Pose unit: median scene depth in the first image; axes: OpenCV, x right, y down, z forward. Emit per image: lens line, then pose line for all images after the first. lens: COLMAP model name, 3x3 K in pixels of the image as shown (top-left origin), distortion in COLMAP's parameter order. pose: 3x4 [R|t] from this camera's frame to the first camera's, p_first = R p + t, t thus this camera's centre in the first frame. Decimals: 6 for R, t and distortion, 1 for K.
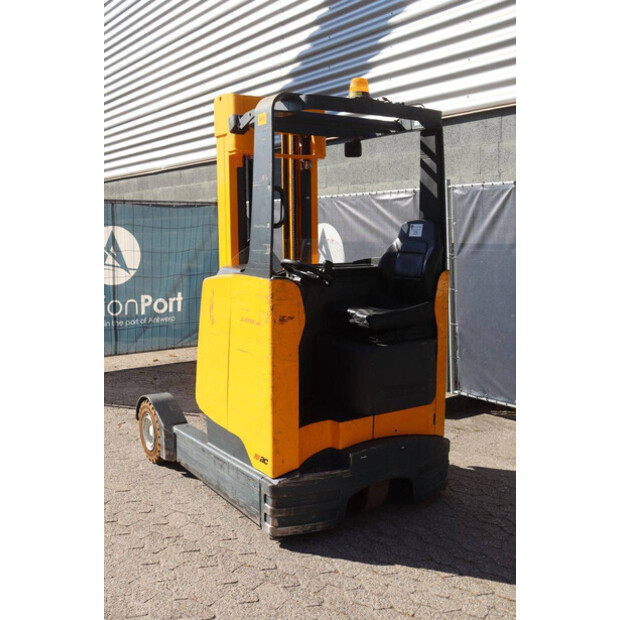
lens RADIAL K [[687.0, 0, 302.4], [0, 687.0, 312.9], [0, 0, 1]] dist [-0.052630, 0.170069]
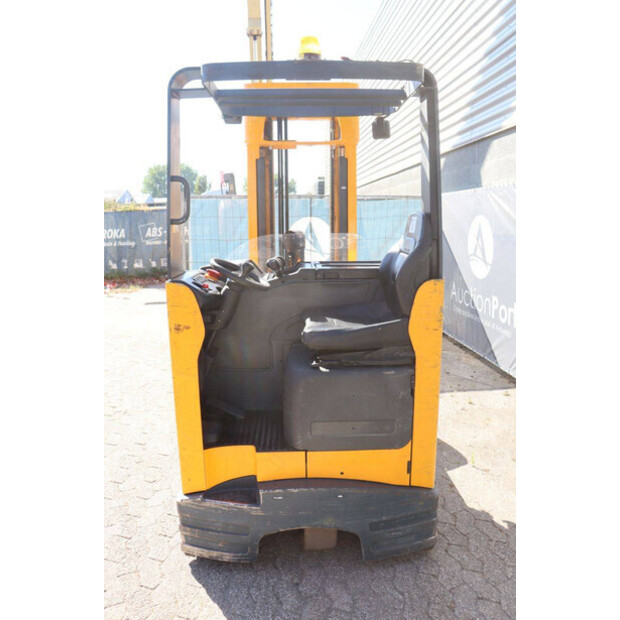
lens RADIAL K [[511.9, 0, 305.5], [0, 511.9, 308.8], [0, 0, 1]] dist [-0.182488, 0.188765]
pose [[0.843602, 0.087779, -0.529746, 0.337167], [-0.058203, 0.995683, 0.072298, -0.053734], [0.533806, -0.030158, 0.845069, 0.402378]]
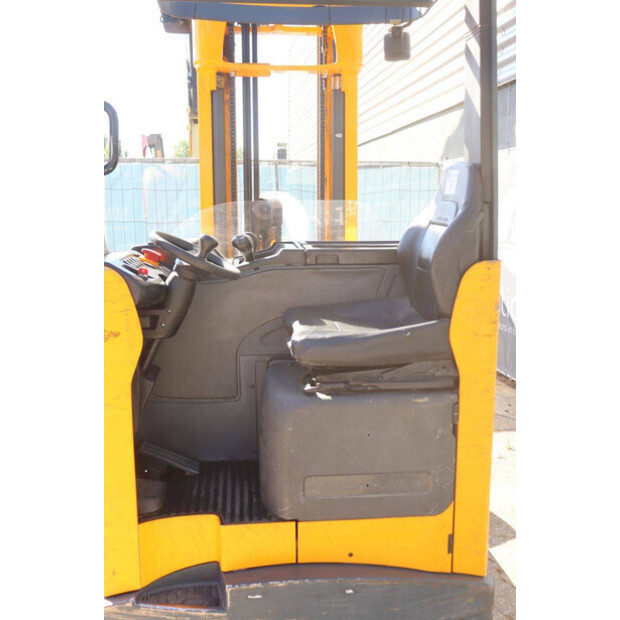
lens RADIAL K [[687.0, 0, 302.4], [0, 687.0, 312.9], [0, 0, 1]] dist [-0.052630, 0.170069]
pose [[0.876837, 0.077082, -0.474569, 0.290268], [-0.059156, 0.996861, 0.052617, -0.036897], [0.477135, -0.018063, 0.878644, 0.432182]]
